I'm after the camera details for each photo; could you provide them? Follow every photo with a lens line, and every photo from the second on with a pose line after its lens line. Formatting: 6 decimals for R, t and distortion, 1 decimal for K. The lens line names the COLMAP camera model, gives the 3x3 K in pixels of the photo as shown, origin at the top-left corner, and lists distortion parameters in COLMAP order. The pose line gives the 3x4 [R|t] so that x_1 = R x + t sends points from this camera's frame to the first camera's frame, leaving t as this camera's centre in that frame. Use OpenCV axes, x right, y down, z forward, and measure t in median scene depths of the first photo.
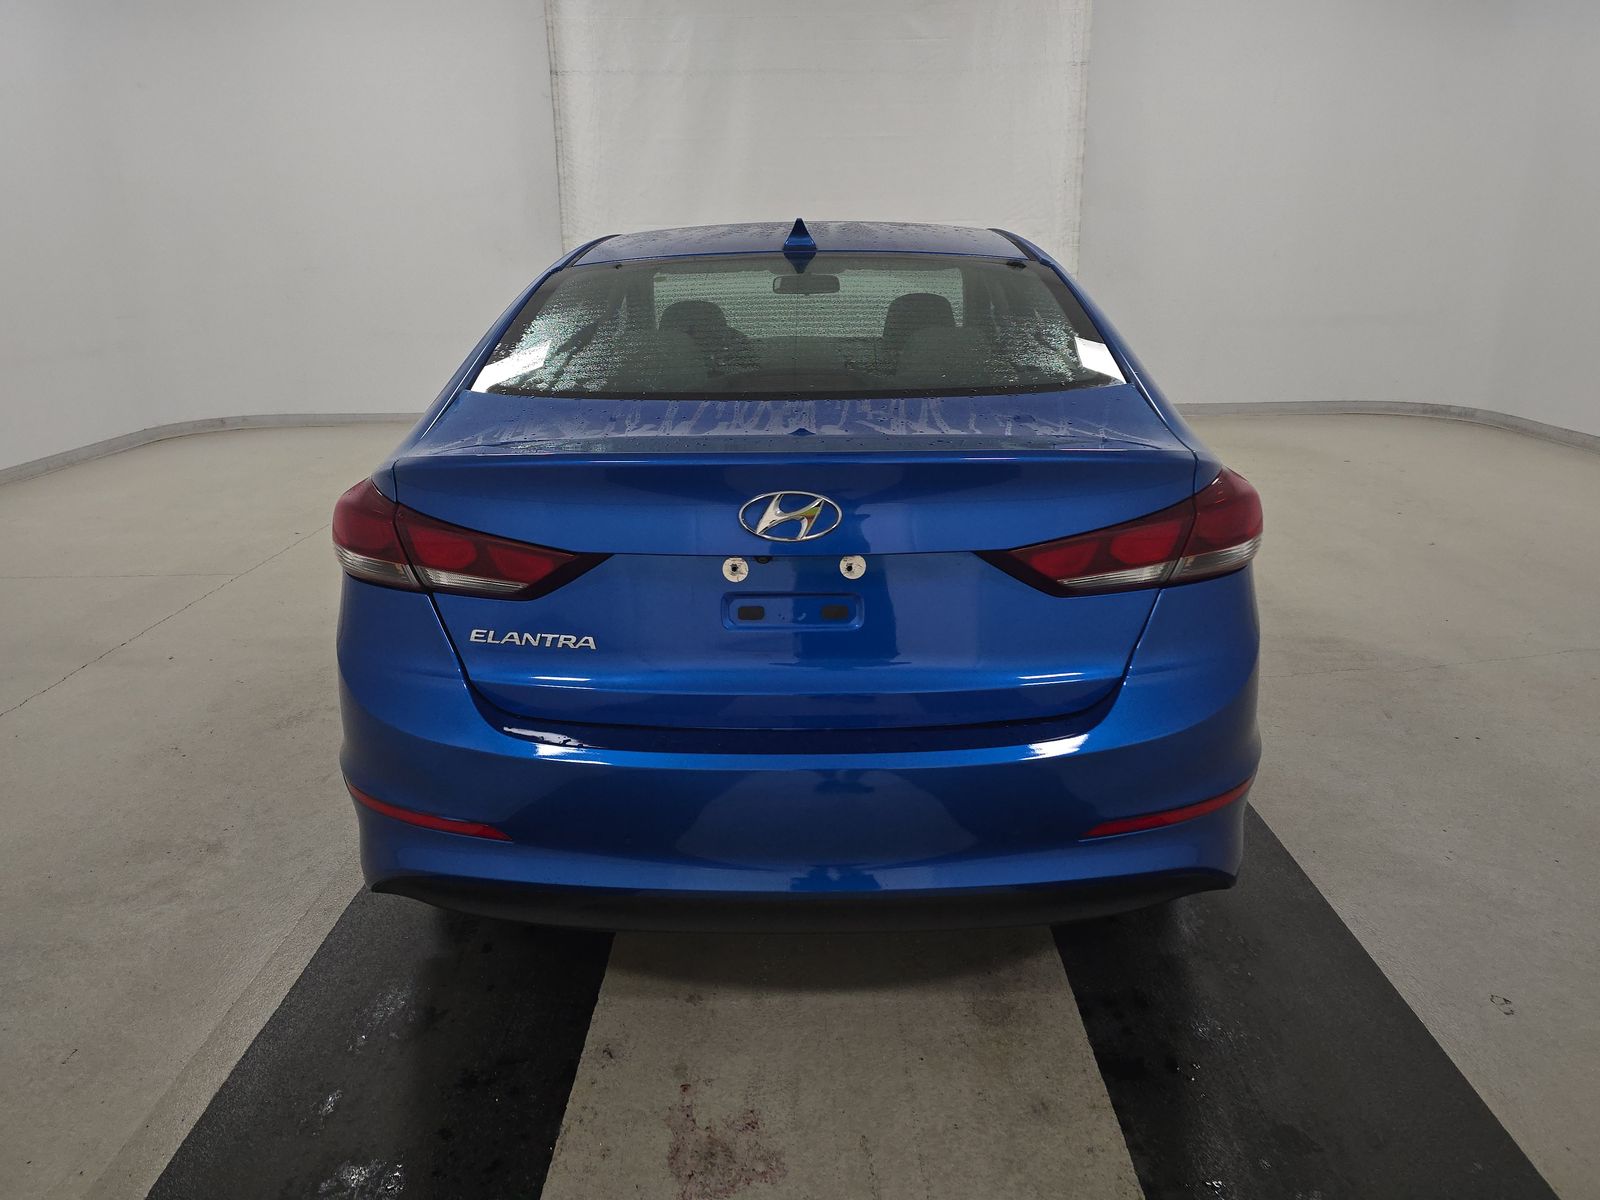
lens RADIAL K [[1075.1, 0, 800.0], [0, 1075.1, 600.0], [0, 0, 1]] dist [0.052870, -0.043533]
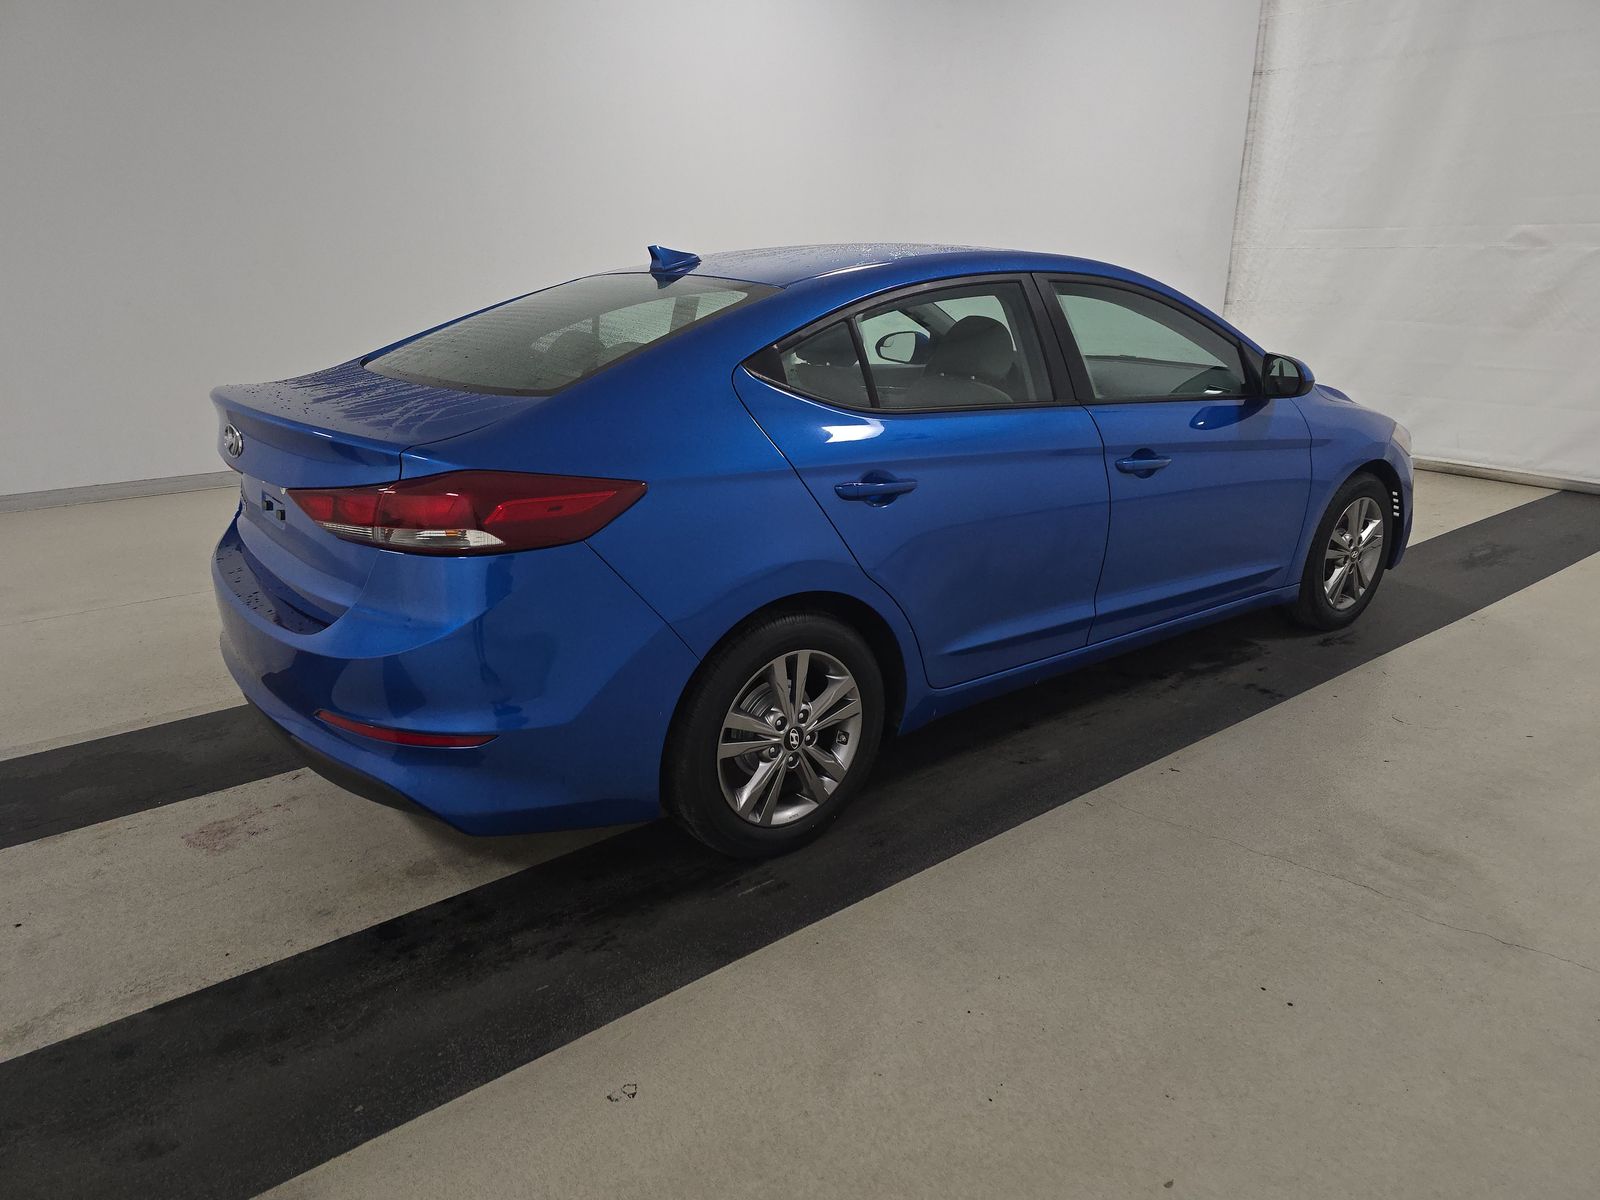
lens RADIAL K [[1075.1, 0, 800.0], [0, 1075.1, 600.0], [0, 0, 1]] dist [0.052870, -0.043533]
pose [[0.626217, 0.244362, -0.740364, 1.271959], [-0.244390, 0.963277, 0.111225, -0.169678], [0.740355, 0.111287, 0.662940, 0.427498]]
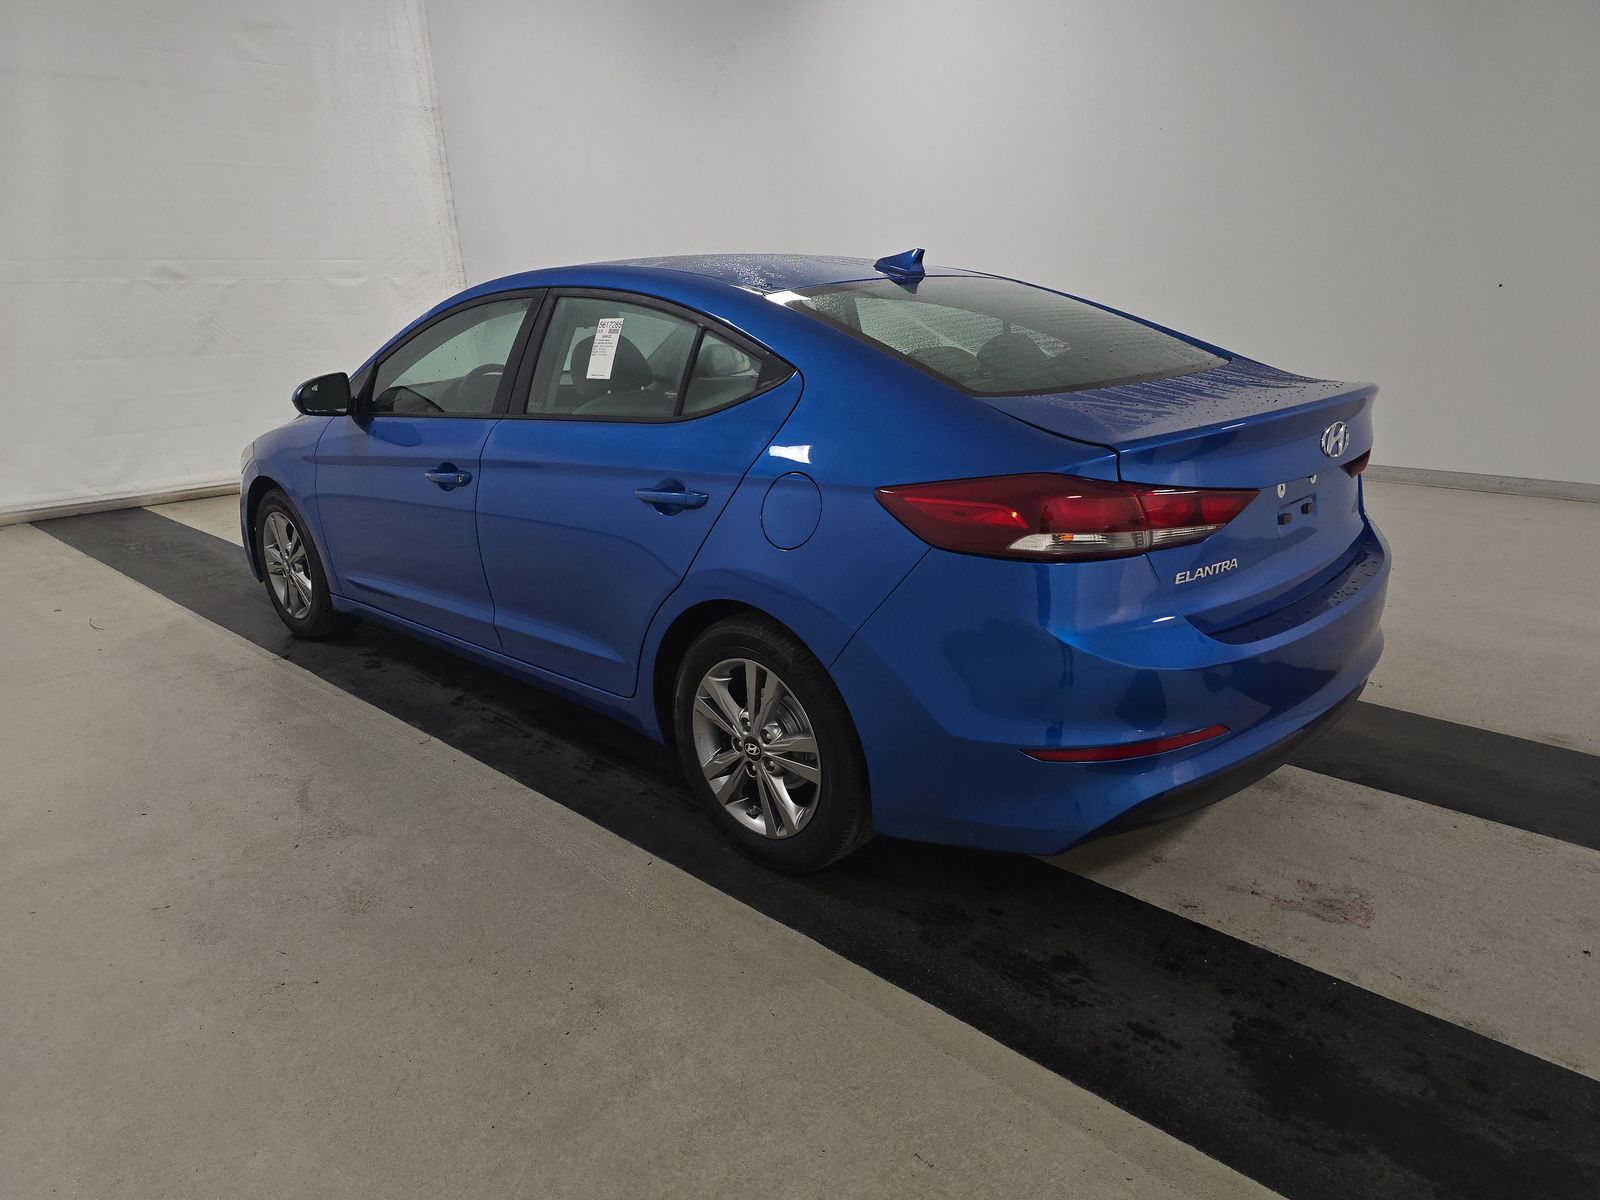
lens RADIAL K [[1075.1, 0, 800.0], [0, 1075.1, 600.0], [0, 0, 1]] dist [0.052870, -0.043533]
pose [[0.679642, -0.214329, 0.701534, -1.172689], [0.241827, 0.968364, 0.061569, -0.098900], [-0.692536, 0.127805, 0.709971, 0.349342]]
